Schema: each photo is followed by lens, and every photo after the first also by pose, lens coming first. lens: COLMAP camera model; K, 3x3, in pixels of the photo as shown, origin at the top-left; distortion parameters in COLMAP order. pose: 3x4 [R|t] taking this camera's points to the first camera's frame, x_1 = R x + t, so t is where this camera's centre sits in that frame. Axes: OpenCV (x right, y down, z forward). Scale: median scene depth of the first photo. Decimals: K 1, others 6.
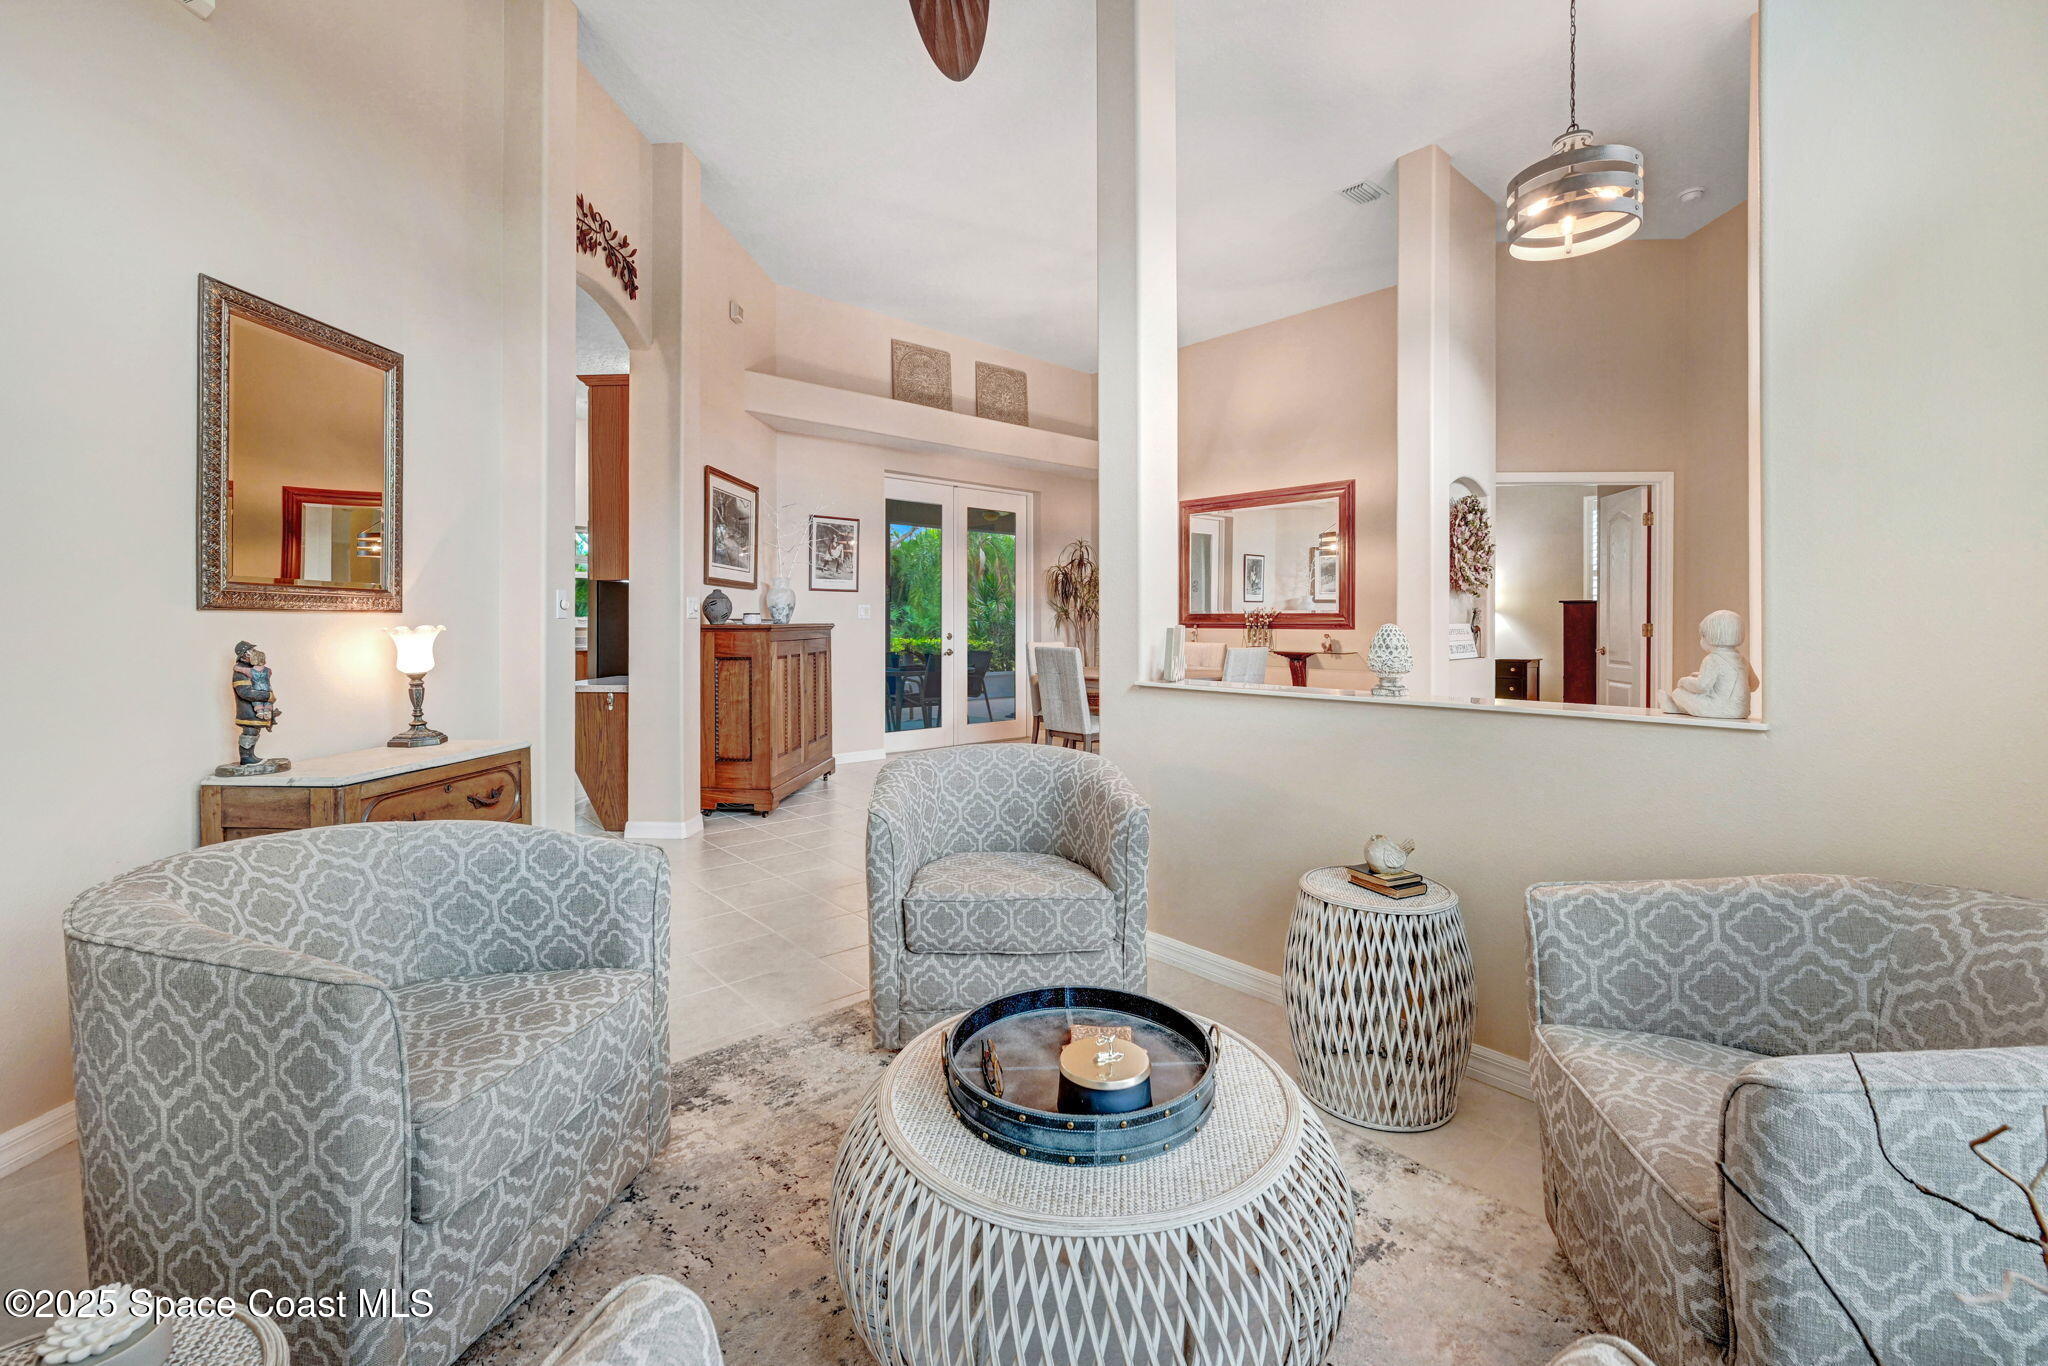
lens RADIAL K [[835.0, 0, 1032.3], [0, 835.0, 668.7], [0, 0, 1]] dist [-0.001486, -0.000177]
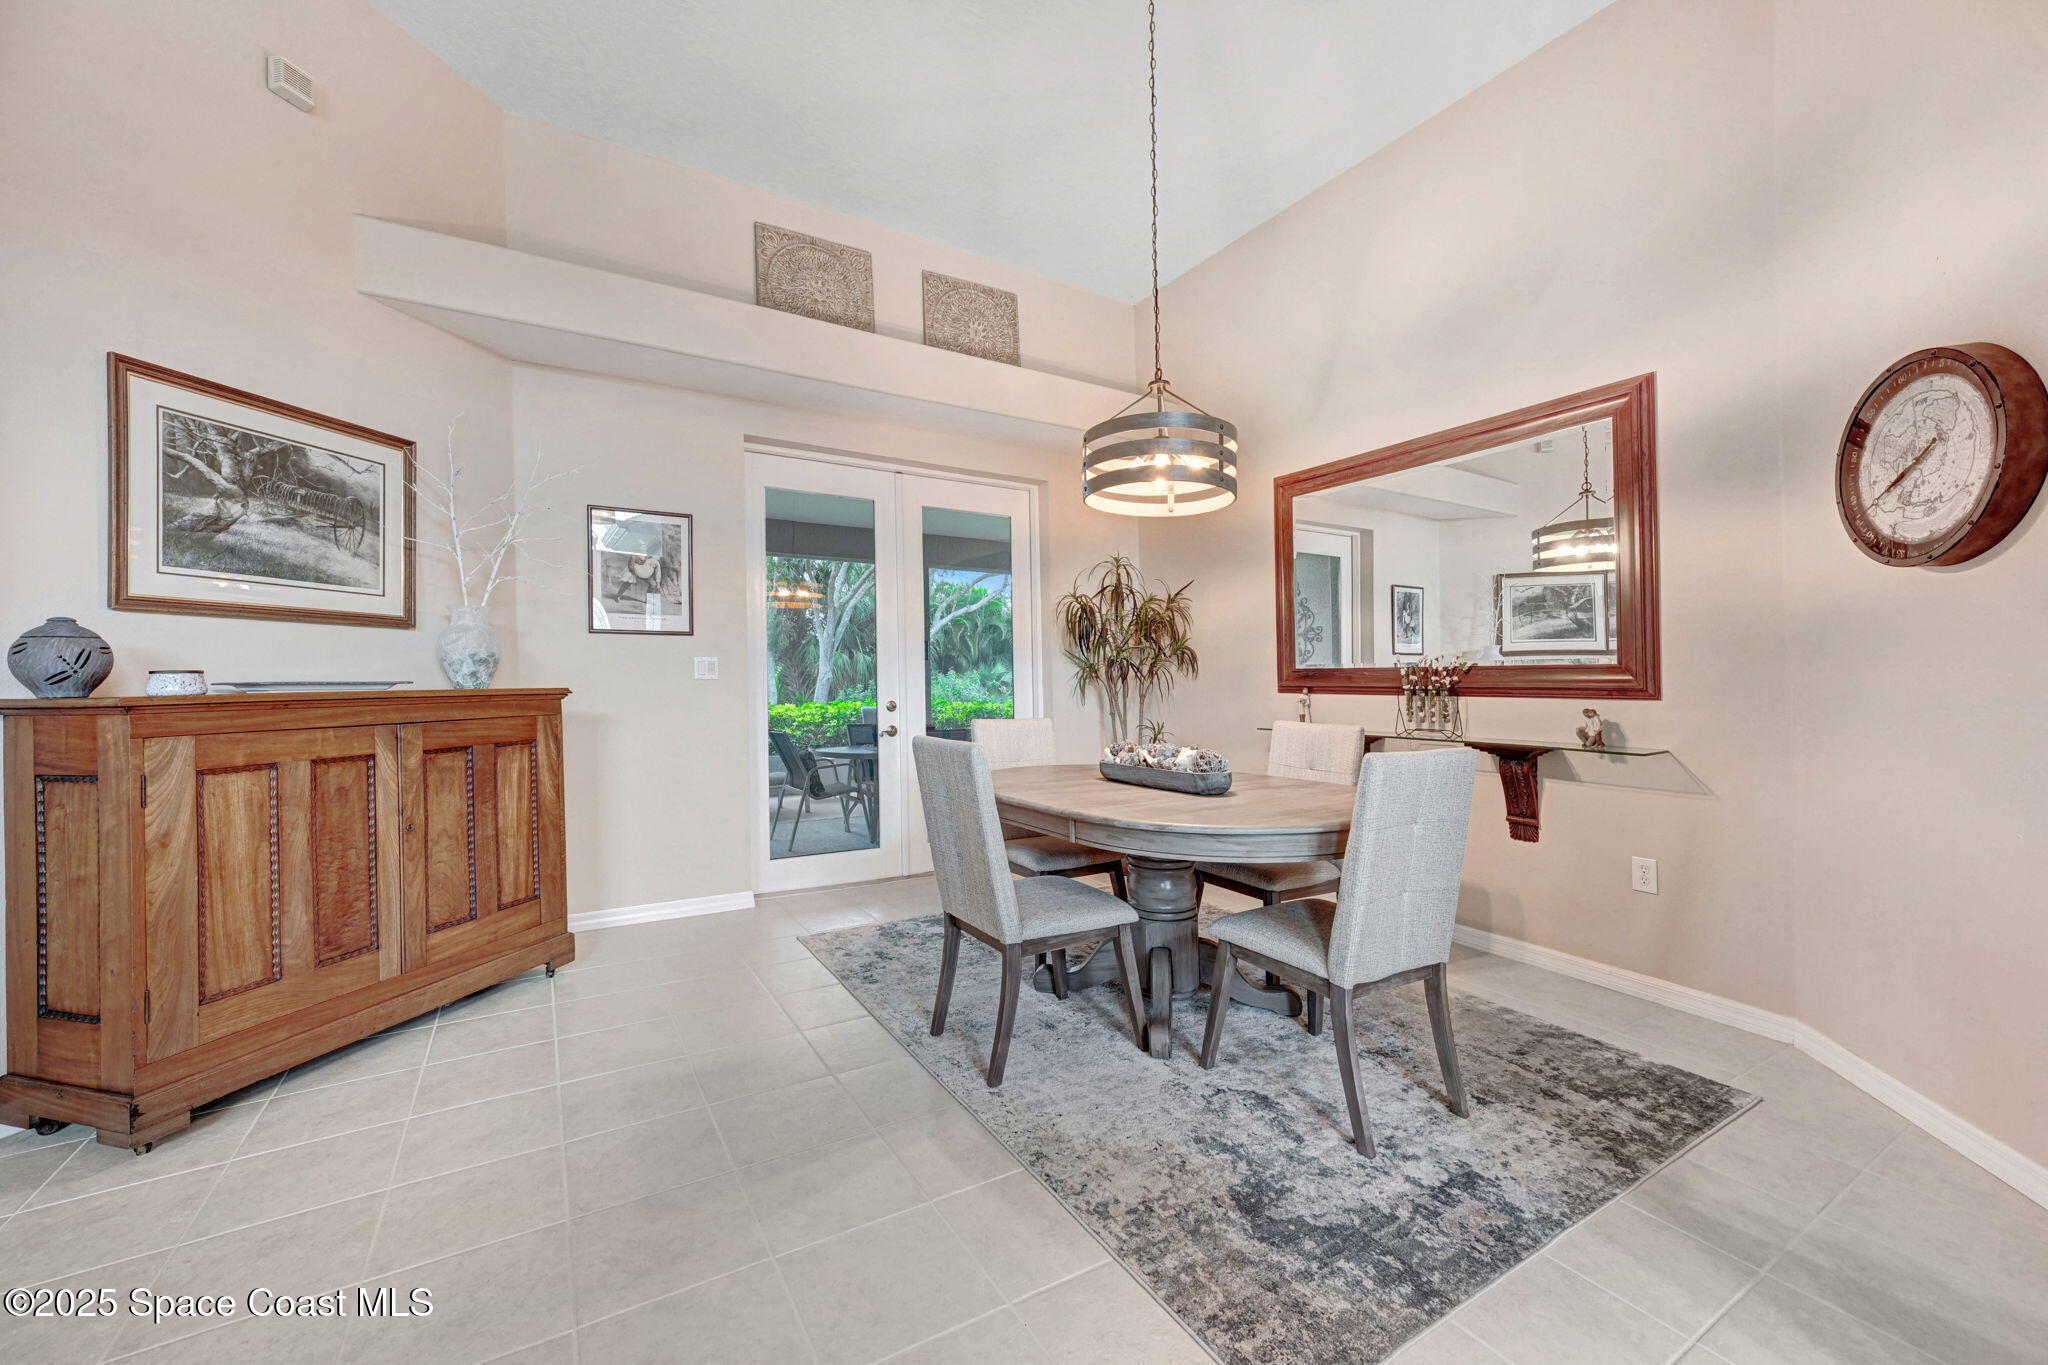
lens RADIAL K [[805.5, 0, 979.9], [0, 805.5, 676.2], [0, 0, 1]] dist [0.000635, 0.000084]
pose [[0.972338, -0.004457, -0.233535, 0.120640], [-0.009569, 0.998218, -0.058892, -0.028877], [0.233381, 0.059498, 0.970563, 0.460867]]
